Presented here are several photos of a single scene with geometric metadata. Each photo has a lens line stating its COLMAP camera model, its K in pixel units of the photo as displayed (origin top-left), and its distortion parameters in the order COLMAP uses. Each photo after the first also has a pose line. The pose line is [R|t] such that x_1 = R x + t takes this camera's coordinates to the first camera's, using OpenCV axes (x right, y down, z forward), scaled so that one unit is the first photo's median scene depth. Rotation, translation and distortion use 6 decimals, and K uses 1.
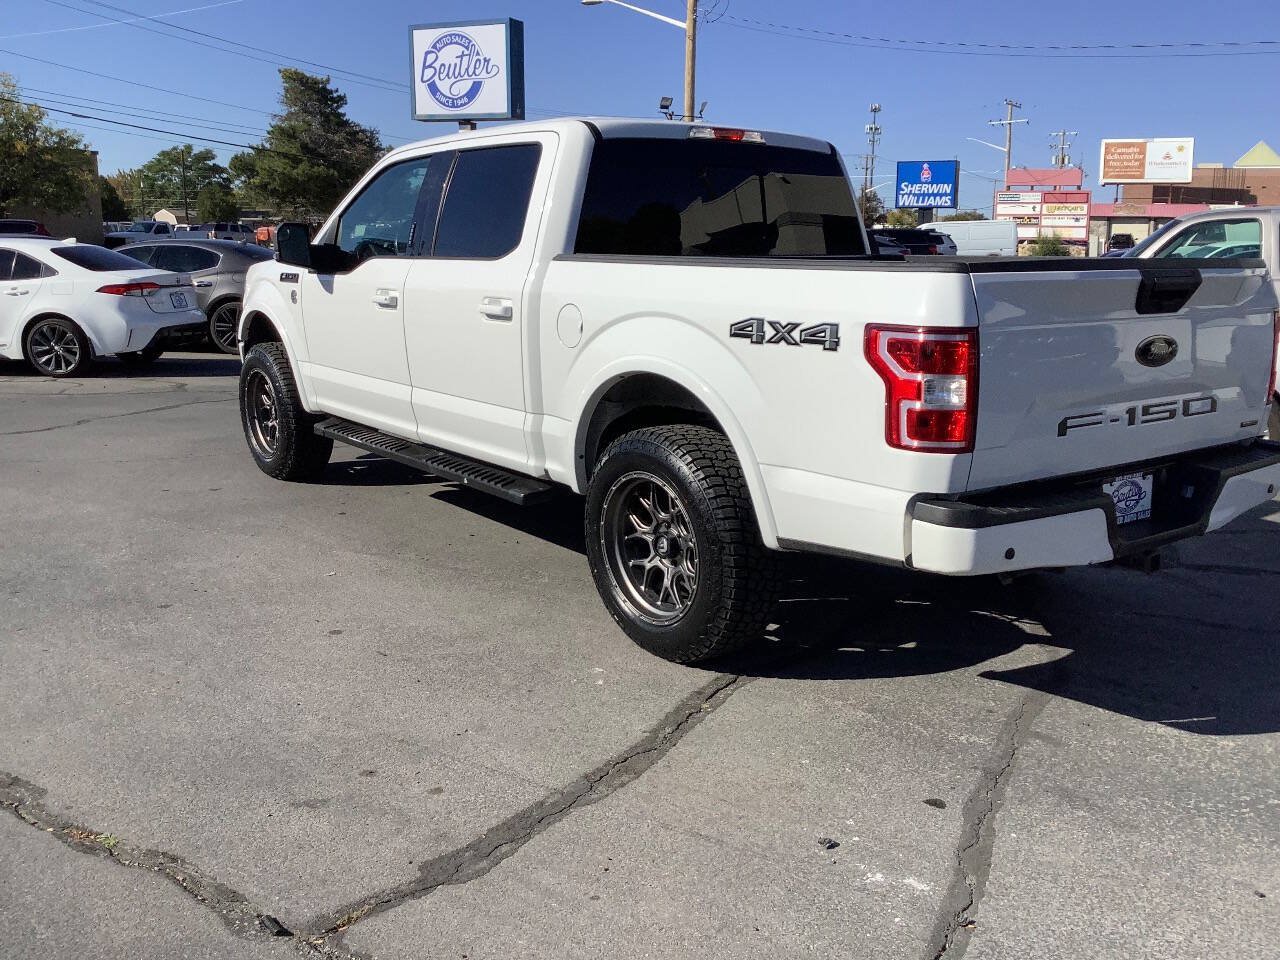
lens RADIAL K [[1165.3, 0, 589.1], [0, 1165.3, 477.8], [0, 0, 1]] dist [0.091312, -0.147677]
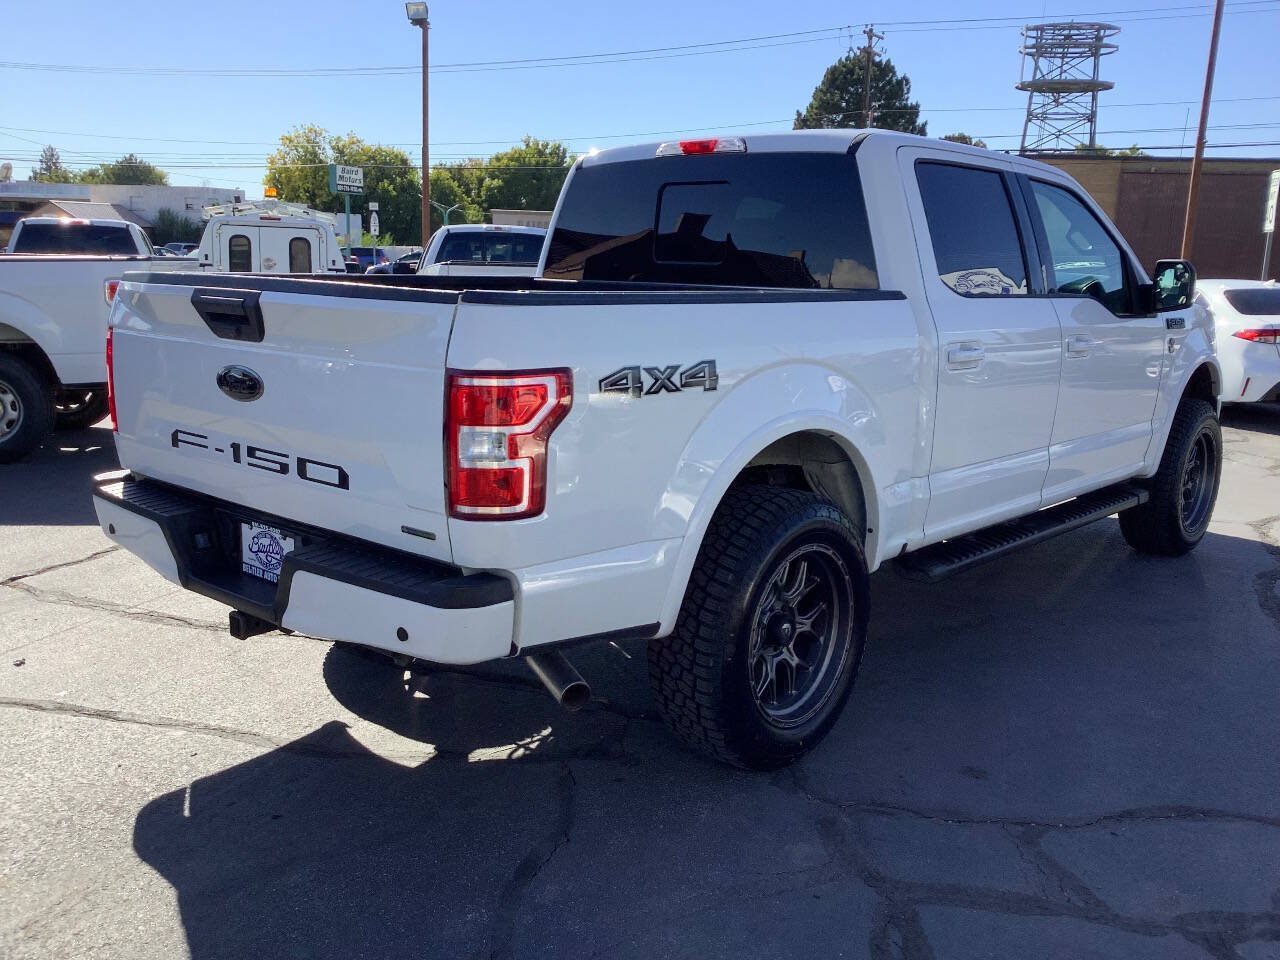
lens RADIAL K [[1164.6, 0, 634.6], [0, 1164.6, 479.3], [0, 0, 1]] dist [0.101892, -0.161055]
pose [[0.175627, 0.171346, -0.969431, 1.110591], [-0.212467, 0.968126, 0.132624, -0.172627], [0.961256, 0.182680, 0.206435, 0.895254]]
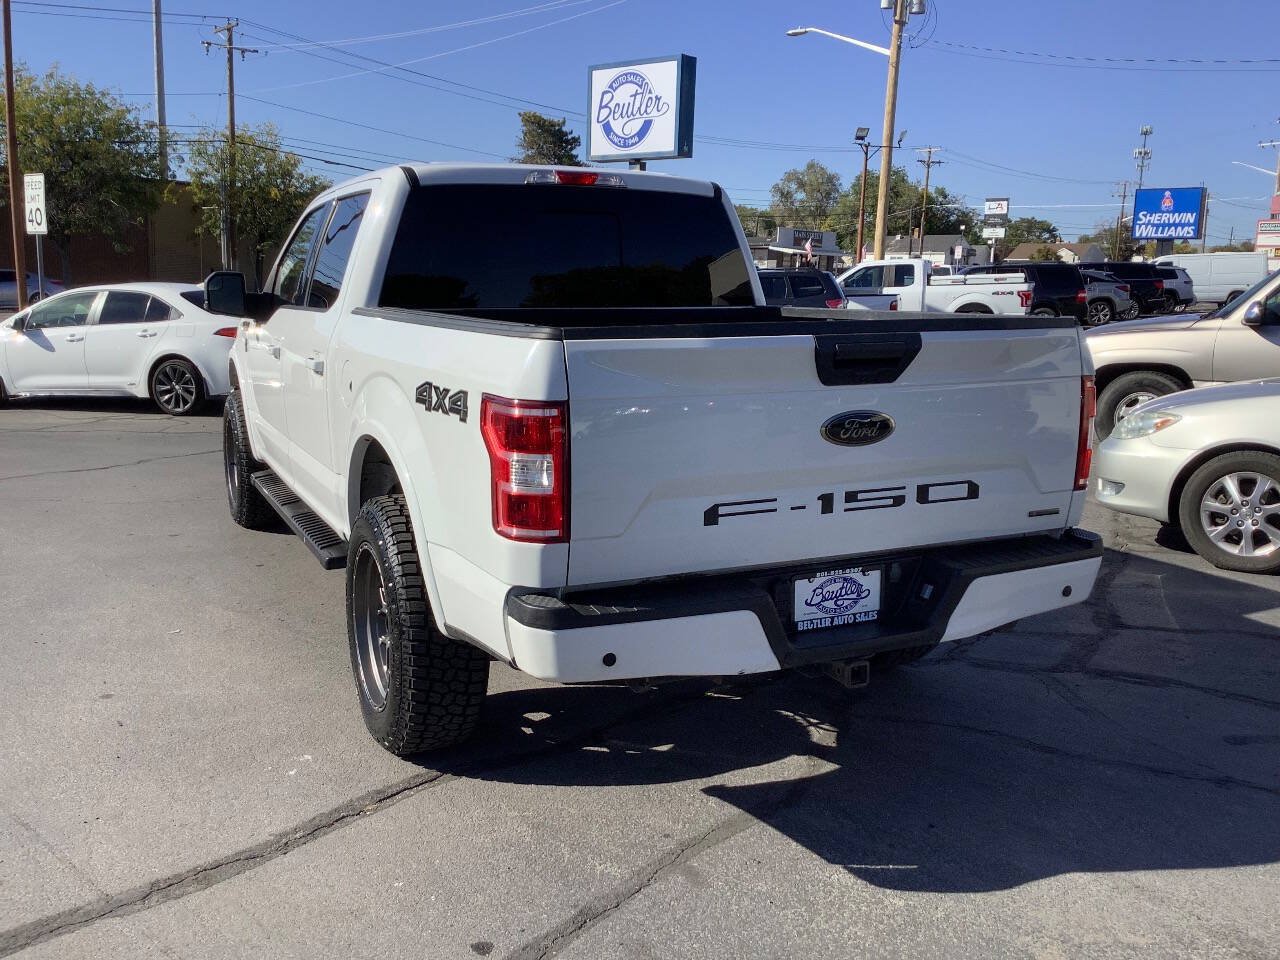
lens RADIAL K [[1177.6, 0, 647.3], [0, 1177.6, 489.5], [0, 0, 1]] dist [0.107404, -0.185179]
pose [[0.982125, 0.027012, -0.186283, 0.396453], [-0.030928, 0.999357, -0.018148, -0.034127], [0.185673, 0.023585, 0.982329, 0.105582]]
